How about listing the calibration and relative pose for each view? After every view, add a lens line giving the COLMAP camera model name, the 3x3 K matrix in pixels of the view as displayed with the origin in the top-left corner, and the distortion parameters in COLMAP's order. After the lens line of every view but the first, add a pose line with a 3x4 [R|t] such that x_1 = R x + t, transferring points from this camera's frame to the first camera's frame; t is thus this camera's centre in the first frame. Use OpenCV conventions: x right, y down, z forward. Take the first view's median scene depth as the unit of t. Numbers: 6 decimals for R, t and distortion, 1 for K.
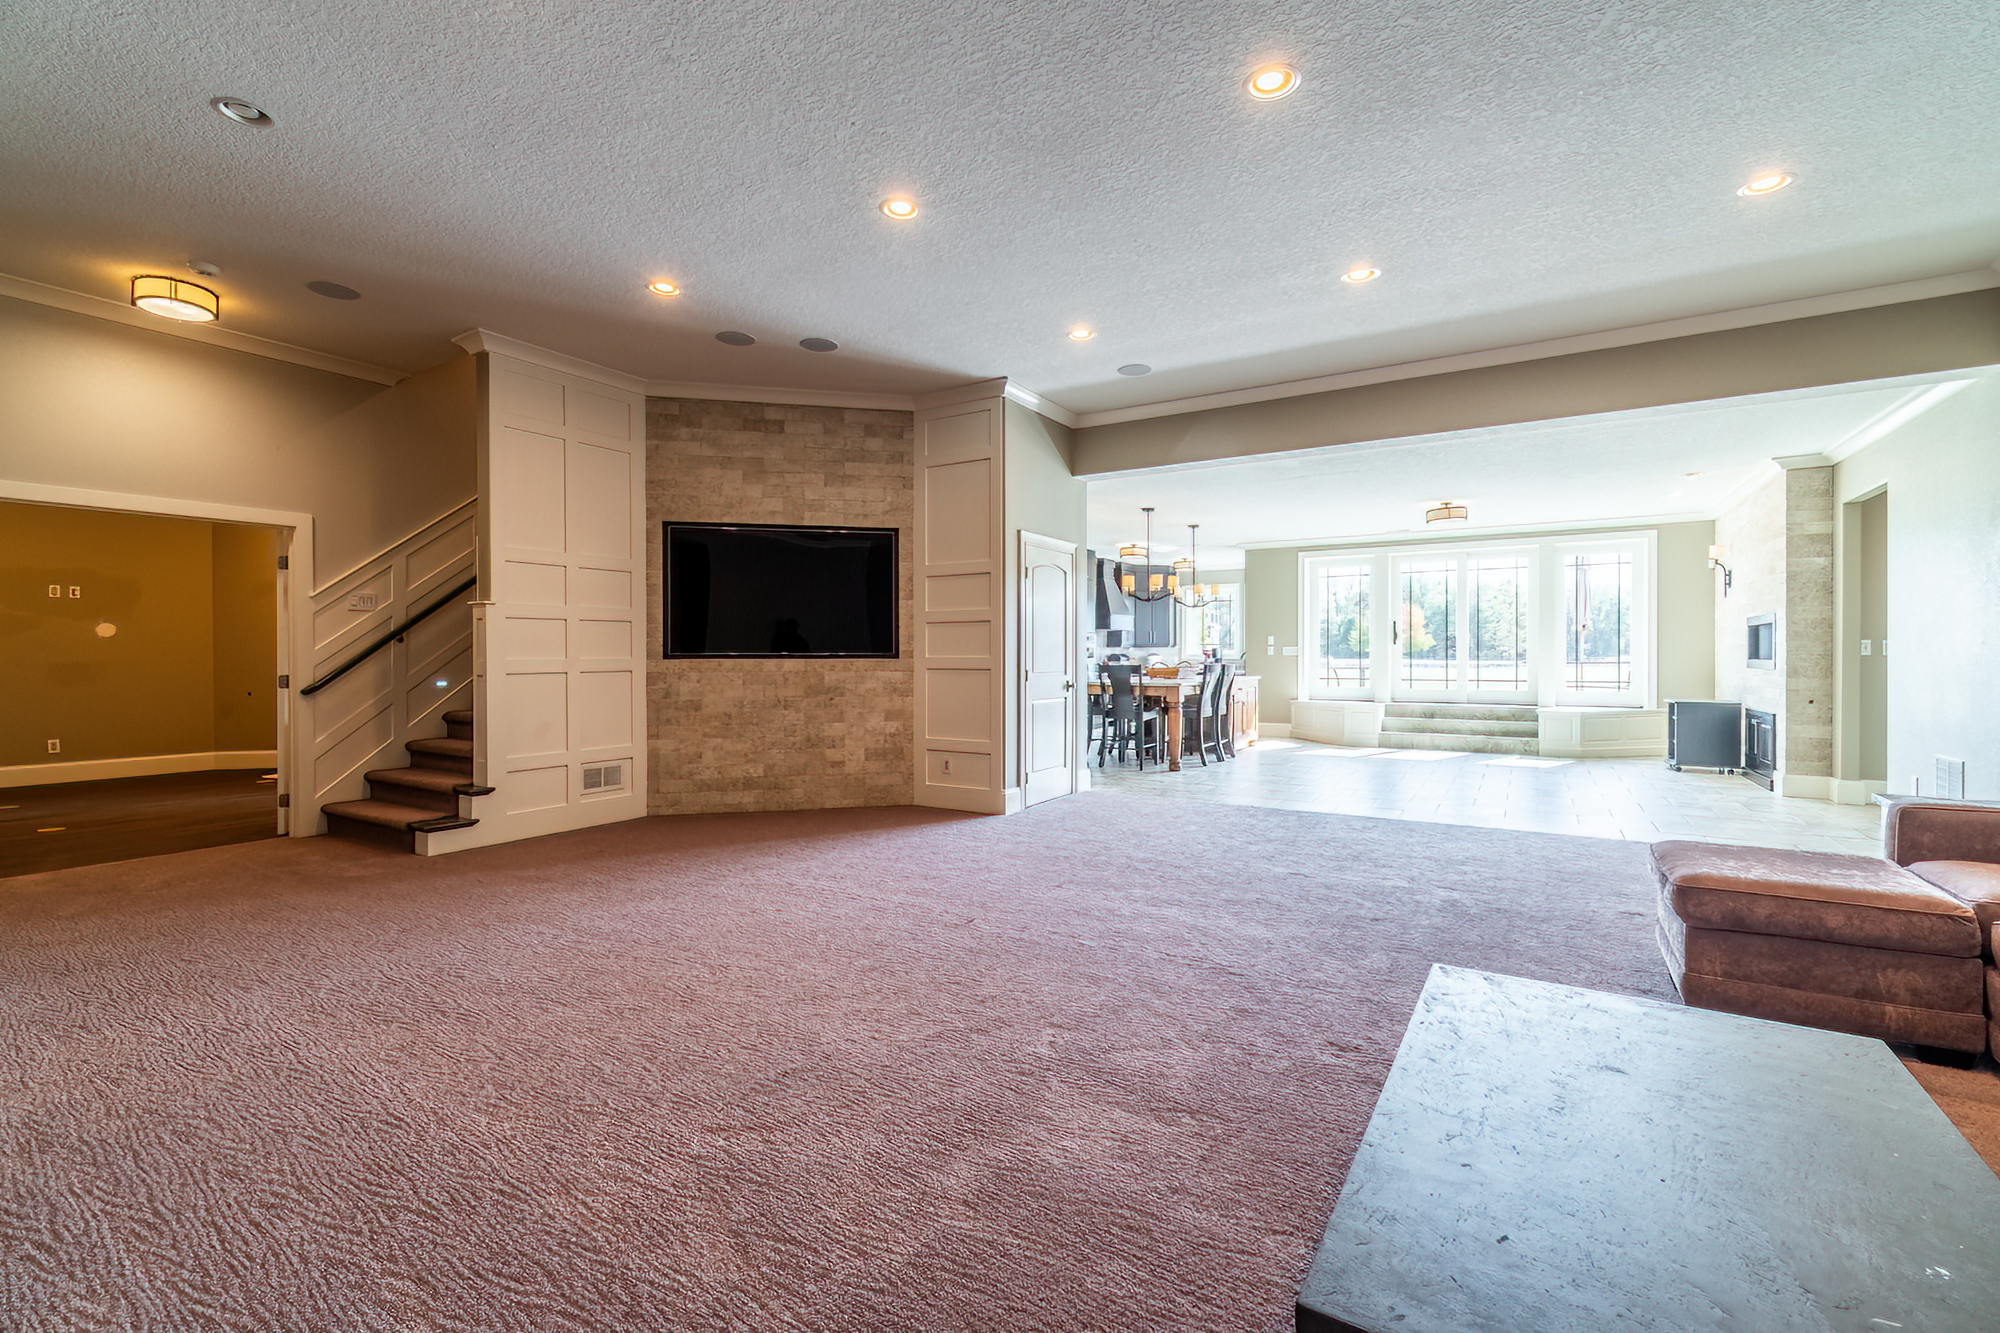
lens RADIAL K [[873.6, 0, 989.5], [0, 873.6, 661.7], [0, 0, 1]] dist [-0.000905, -0.000090]
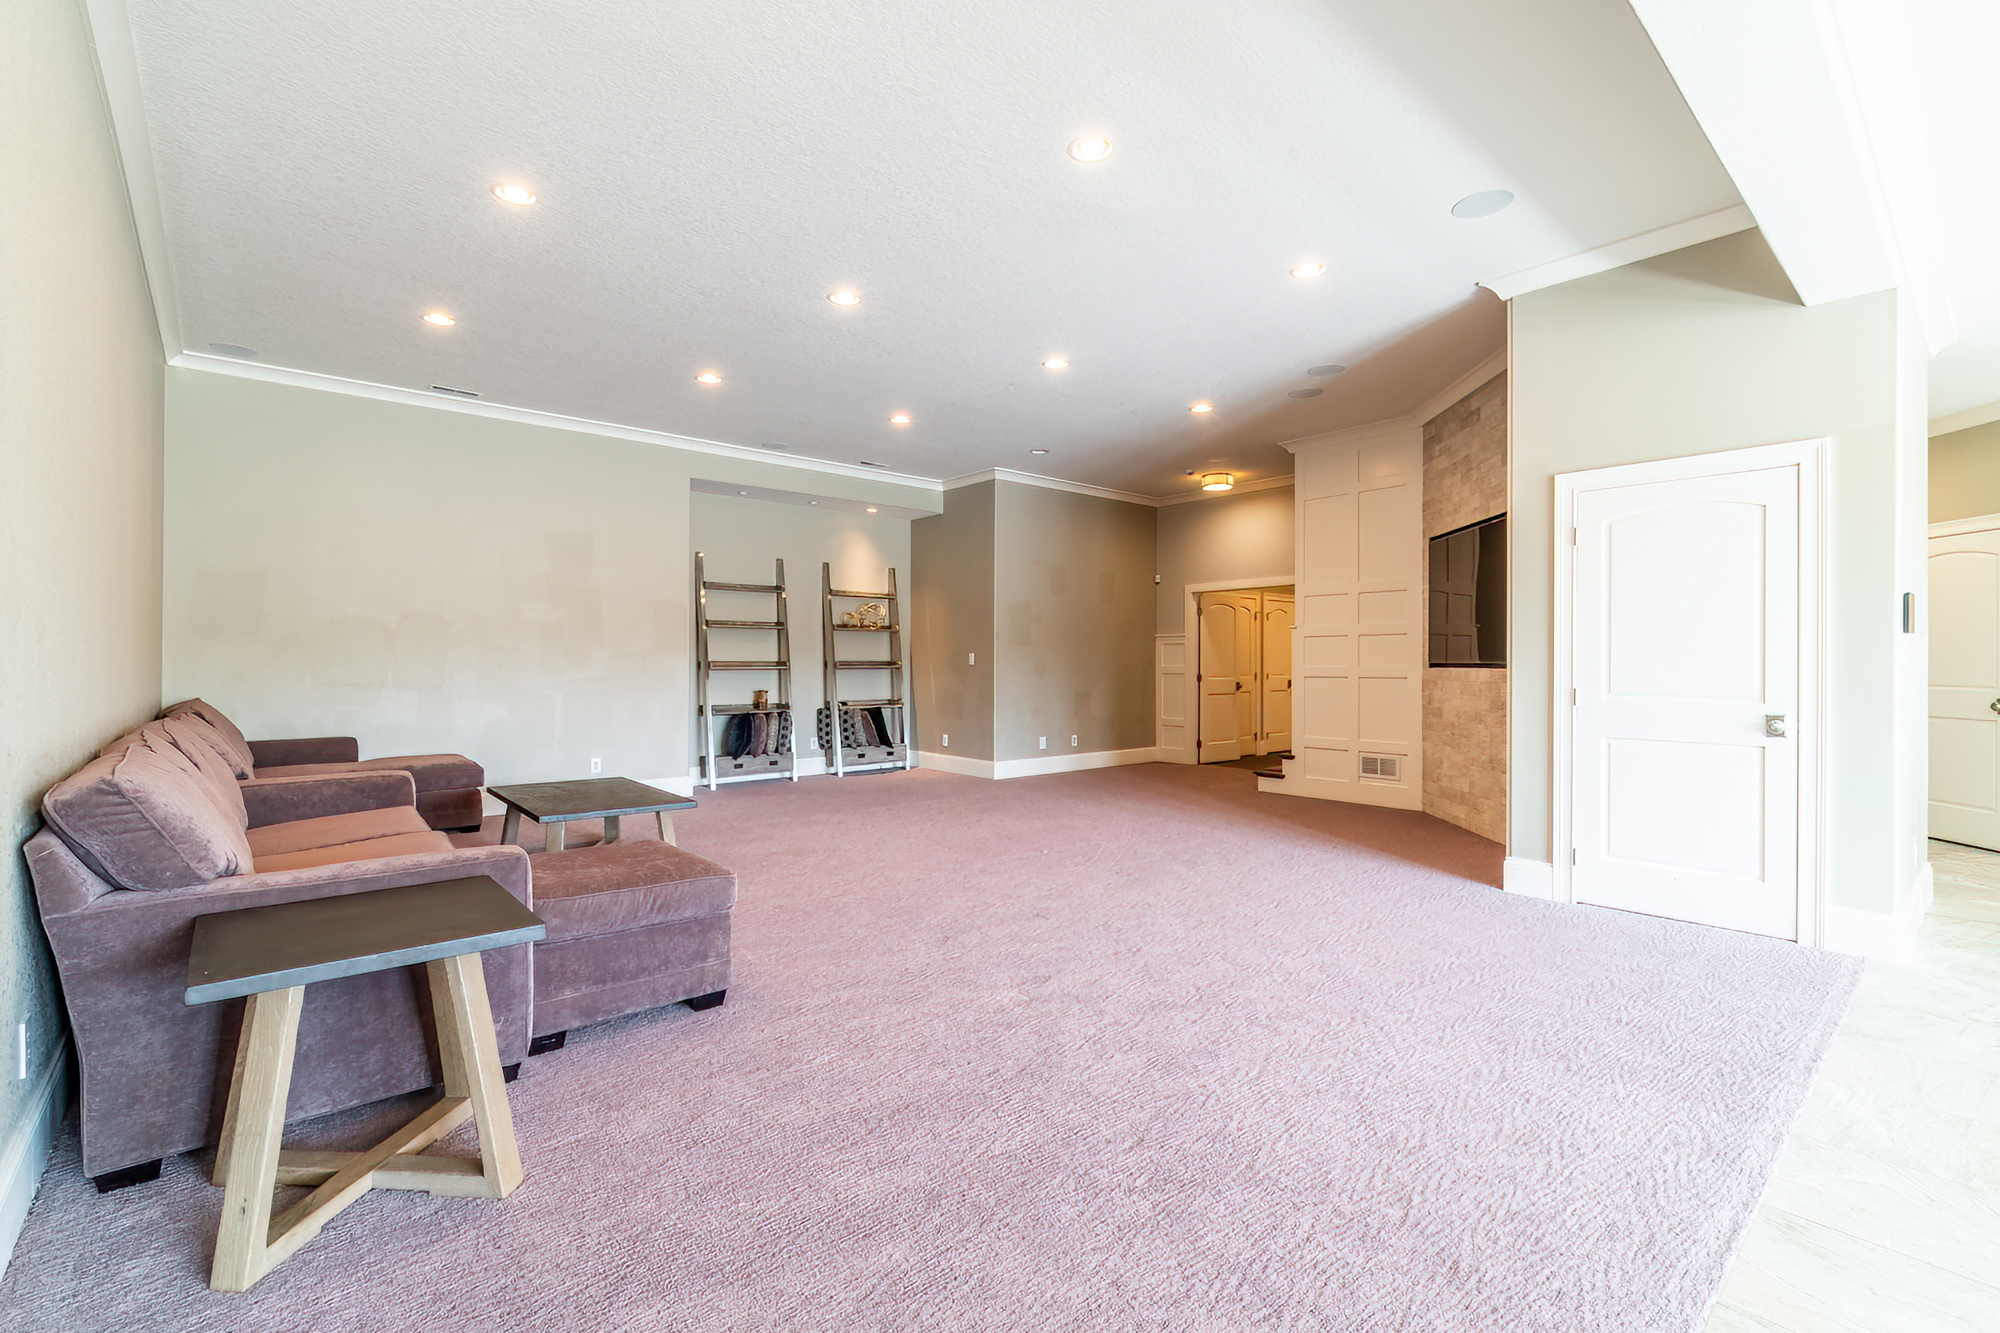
lens RADIAL K [[873.6, 0, 989.1], [0, 873.6, 664.7], [0, 0, 1]] dist [-0.000905, -0.000090]
pose [[-0.272423, 0.002346, -0.962175, 0.821359], [-0.010642, 0.999929, 0.005451, -0.006638], [0.962119, 0.011724, -0.272379, 0.791208]]
